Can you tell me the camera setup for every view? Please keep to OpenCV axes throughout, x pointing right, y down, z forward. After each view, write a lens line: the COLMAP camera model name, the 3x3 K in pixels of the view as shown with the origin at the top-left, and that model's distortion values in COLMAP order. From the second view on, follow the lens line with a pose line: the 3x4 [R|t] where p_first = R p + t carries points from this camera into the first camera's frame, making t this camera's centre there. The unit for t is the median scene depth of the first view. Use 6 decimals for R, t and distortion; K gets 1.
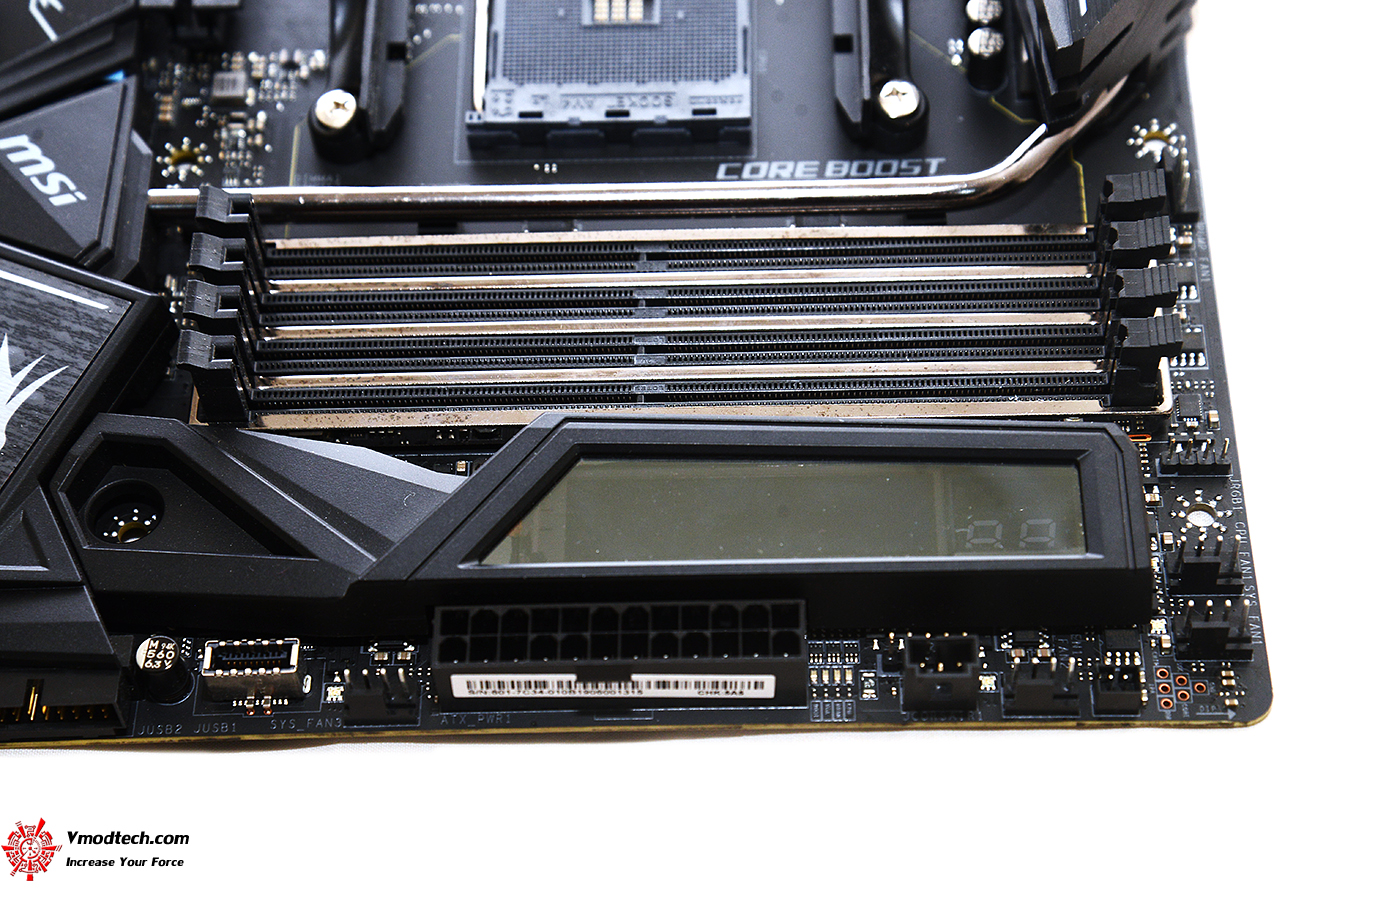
lens RADIAL K [[2676.4, 0, 686.7], [0, 2676.4, 478.8], [0, 0, 1]] dist [0.352208, 0.000000]
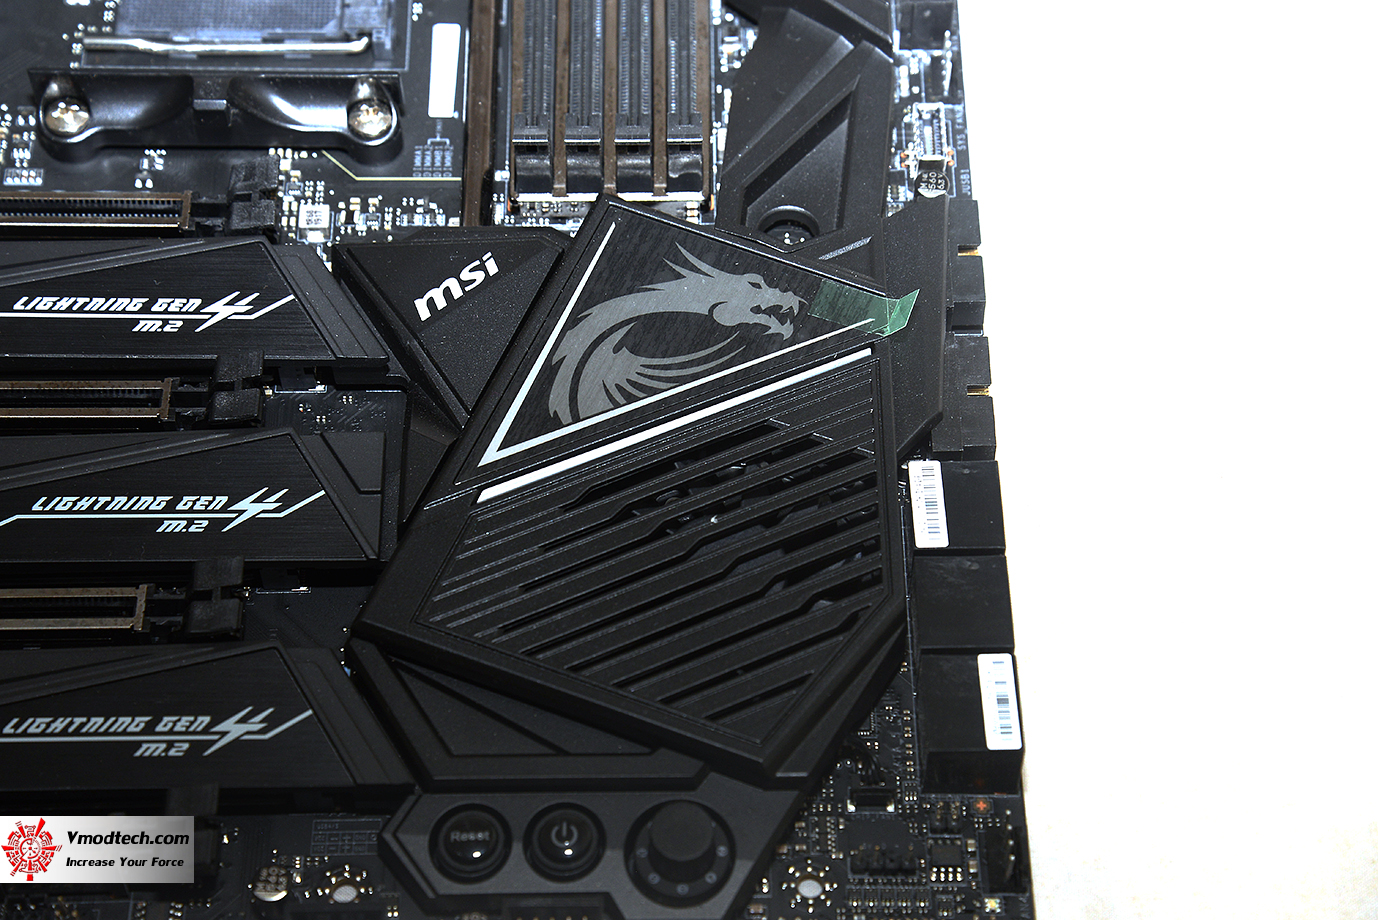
lens RADIAL K [[2676.4, 0, 703.8], [0, 2676.4, 461.1], [0, 0, 1]] dist [0.352208, 0.000000]
pose [[-0.015738, -0.812077, 0.583338, -0.975027], [0.828386, 0.316123, 0.462431, -0.535707], [-0.559936, 0.490507, 0.667738, 0.249807]]
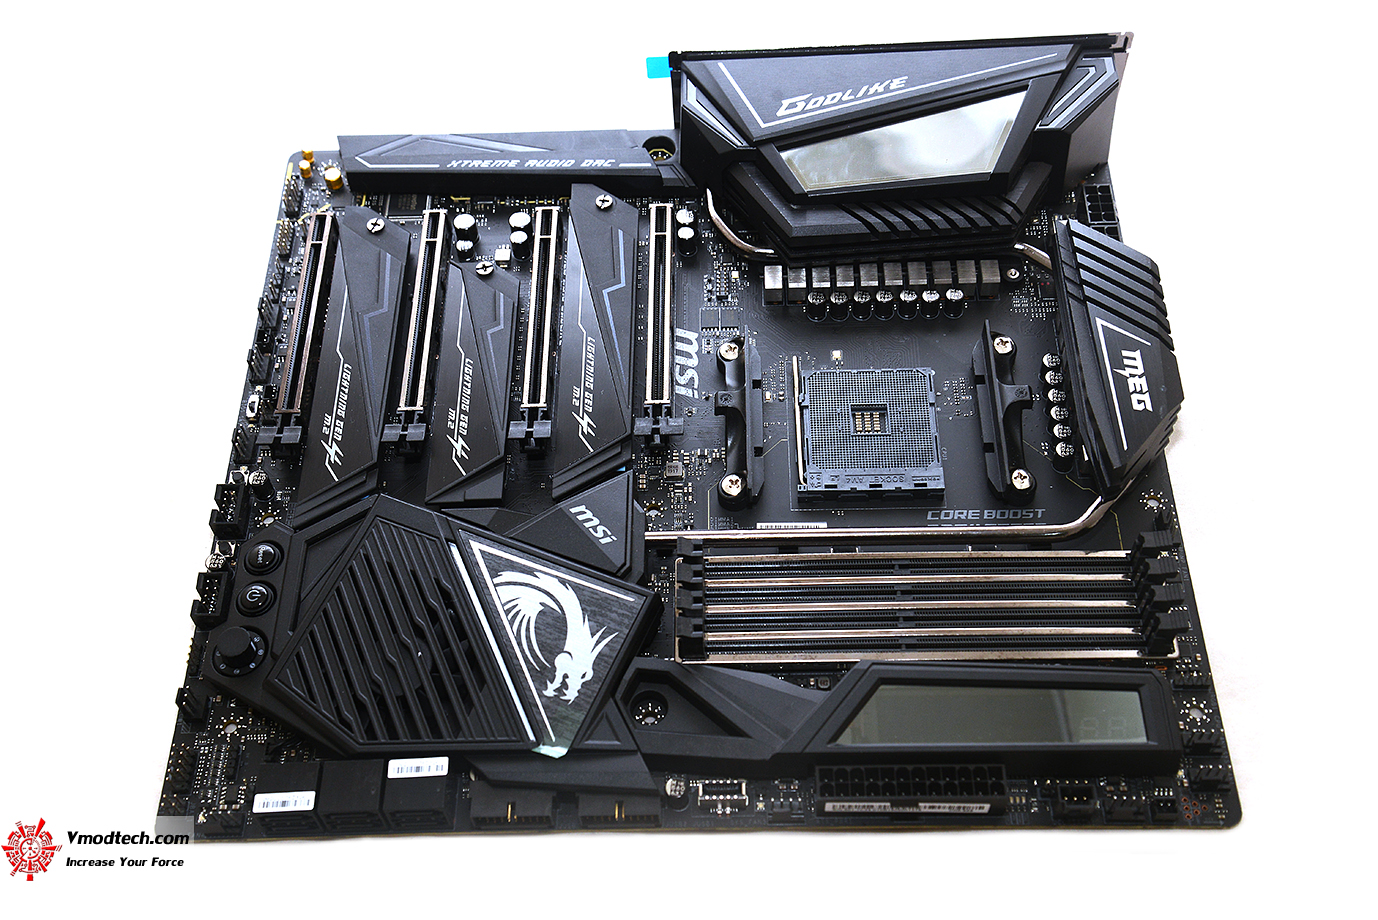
lens RADIAL K [[1599.1, 0, 676.5], [0, 1599.1, 458.0], [0, 0, 1]] dist [0.094659, 0.000000]
pose [[0.999958, -0.002366, -0.008869, -0.170610], [0.002287, 0.999958, -0.008887, -0.156020], [0.008889, 0.008866, 0.999921, -0.171749]]
